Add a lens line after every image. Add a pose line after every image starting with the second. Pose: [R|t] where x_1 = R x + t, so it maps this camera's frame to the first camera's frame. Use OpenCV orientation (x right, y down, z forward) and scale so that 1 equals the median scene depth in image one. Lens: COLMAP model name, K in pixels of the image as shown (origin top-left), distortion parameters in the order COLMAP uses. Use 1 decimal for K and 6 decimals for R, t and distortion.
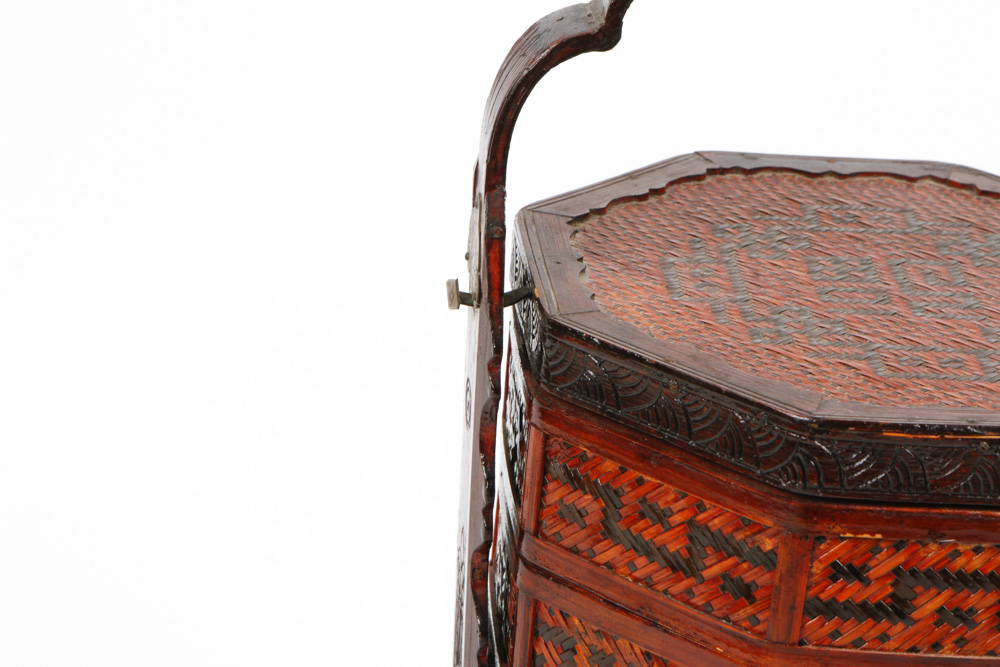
lens RADIAL K [[3114.9, 0, 500.0], [0, 3114.9, 333.5], [0, 0, 1]] dist [0.330165, -0.605409]
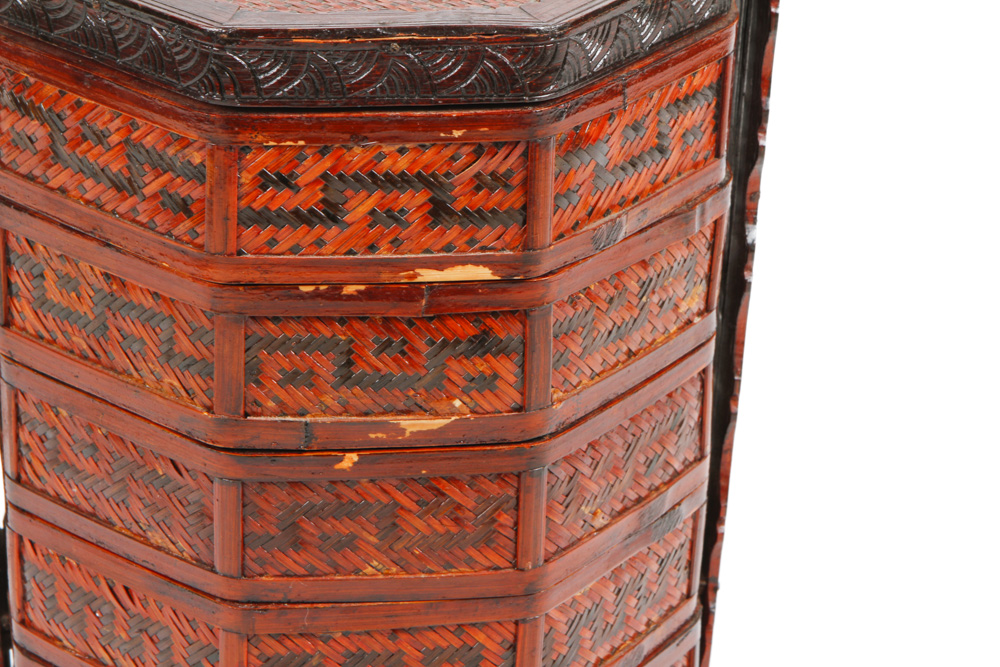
lens RADIAL K [[3114.9, 0, 500.0], [0, 3114.9, 333.5], [0, 0, 1]] dist [0.330165, -0.605409]
pose [[0.998112, -0.058942, 0.017245, 0.161385], [0.056833, 0.992916, 0.104343, 0.023743], [-0.023273, -0.103166, 0.994392, -0.013115]]
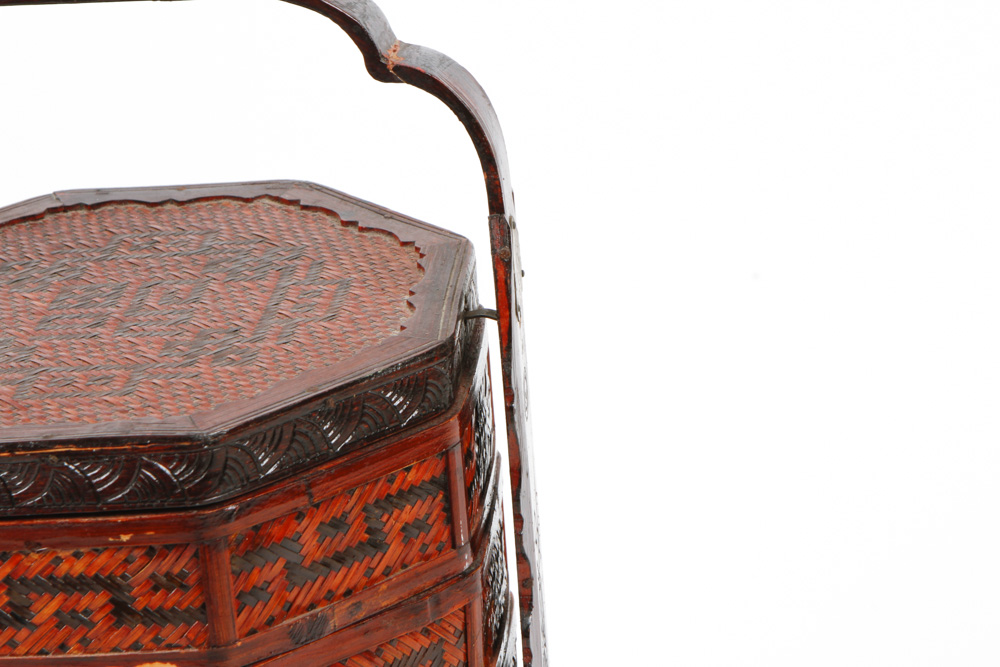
lens RADIAL K [[3114.9, 0, 500.0], [0, 3114.9, 333.5], [0, 0, 1]] dist [0.330165, -0.605409]
pose [[0.973506, -0.086926, -0.211494, 0.520216], [0.086379, 0.996192, -0.011842, 0.018621], [0.211718, -0.006740, 0.977308, -0.013225]]
